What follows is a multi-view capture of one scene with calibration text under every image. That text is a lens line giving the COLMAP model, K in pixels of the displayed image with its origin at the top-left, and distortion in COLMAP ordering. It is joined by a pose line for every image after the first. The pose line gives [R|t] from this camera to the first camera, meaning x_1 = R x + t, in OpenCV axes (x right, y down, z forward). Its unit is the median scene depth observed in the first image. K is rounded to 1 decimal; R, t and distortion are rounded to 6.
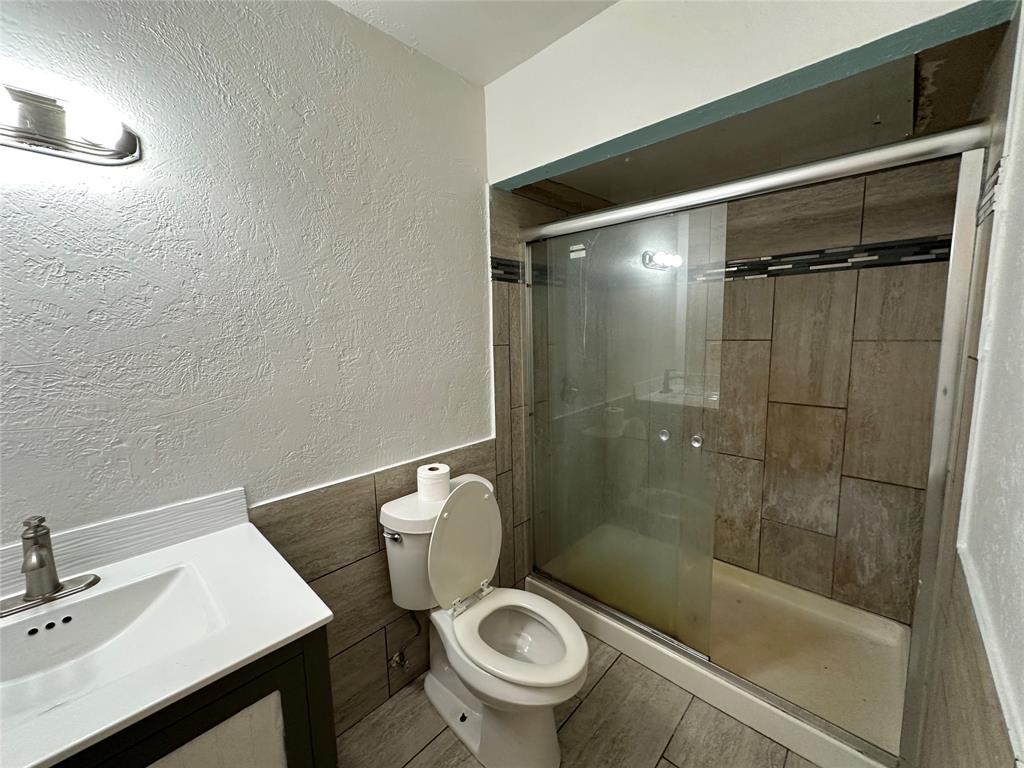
lens RADIAL K [[406.7, 0, 507.9], [0, 406.7, 379.4], [0, 0, 1]] dist [-0.002640, 0.000452]
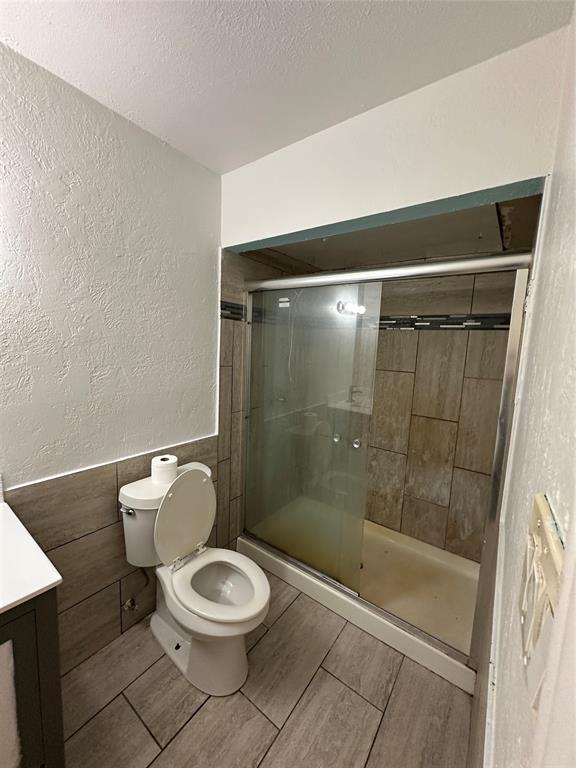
lens RADIAL K [[305.0, 0, 287.2], [0, 305.0, 380.5], [0, 0, 1]] dist [-0.002640, 0.000452]
pose [[0.990390, 0.051149, 0.128495, 0.075561], [-0.050687, 0.998691, -0.006861, -0.052612], [-0.128677, 0.000282, 0.991686, -0.039198]]
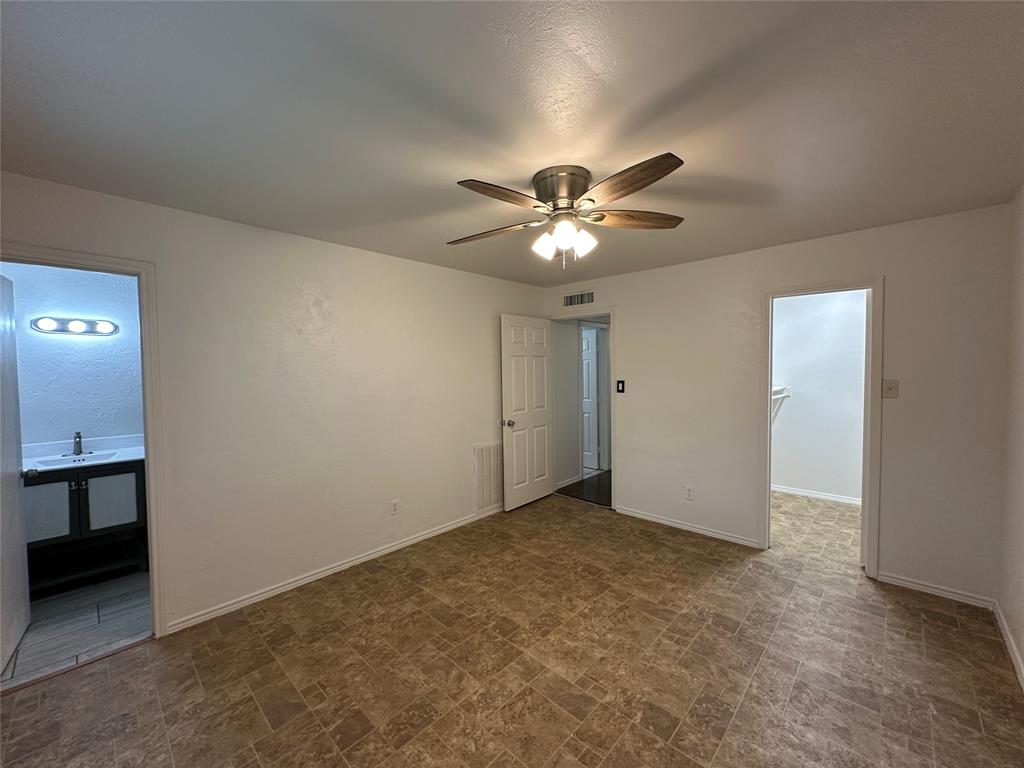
lens RADIAL K [[406.7, 0, 498.8], [0, 406.7, 374.2], [0, 0, 1]] dist [-0.002640, 0.000452]
pose [[0.999947, 0.000362, -0.010249, 1.632751], [-0.001519, 0.993589, -0.113045, 0.136263], [0.010142, 0.113055, 0.993537, -1.624132]]
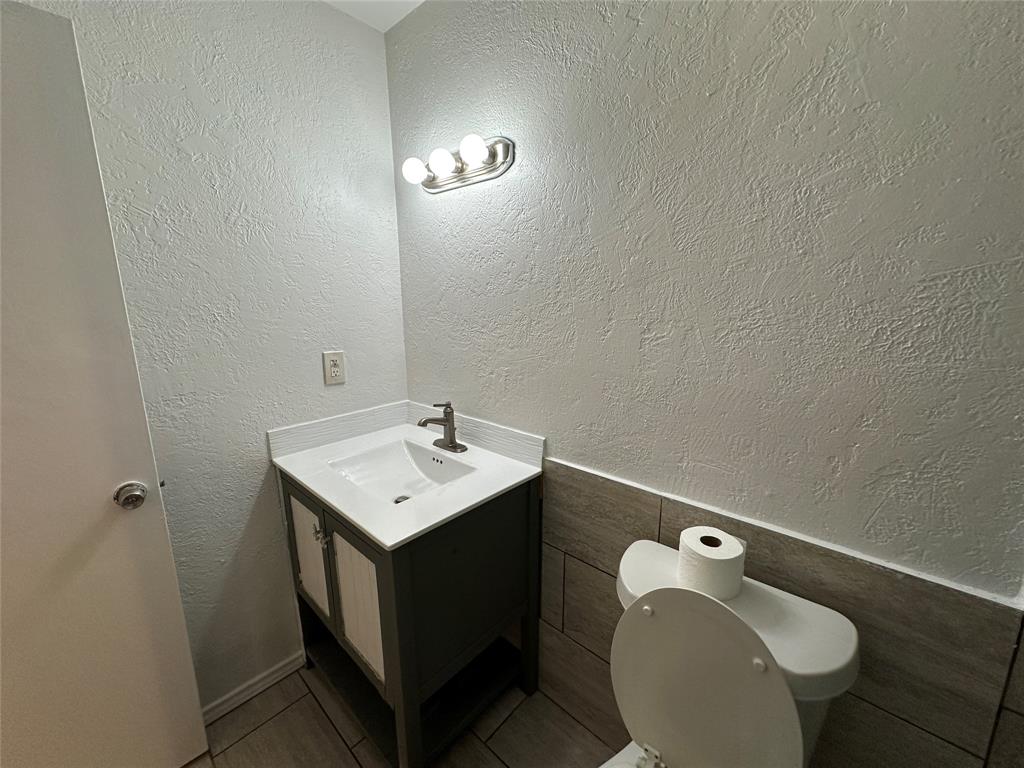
lens RADIAL K [[406.7, 0, 512.0], [0, 406.7, 383.8], [0, 0, 1]] dist [-0.002640, 0.000452]
pose [[0.018408, 0.212834, -0.976915, 0.345084], [-0.121345, 0.970333, 0.209114, -0.087578], [0.992440, 0.114694, 0.043688, 0.699744]]
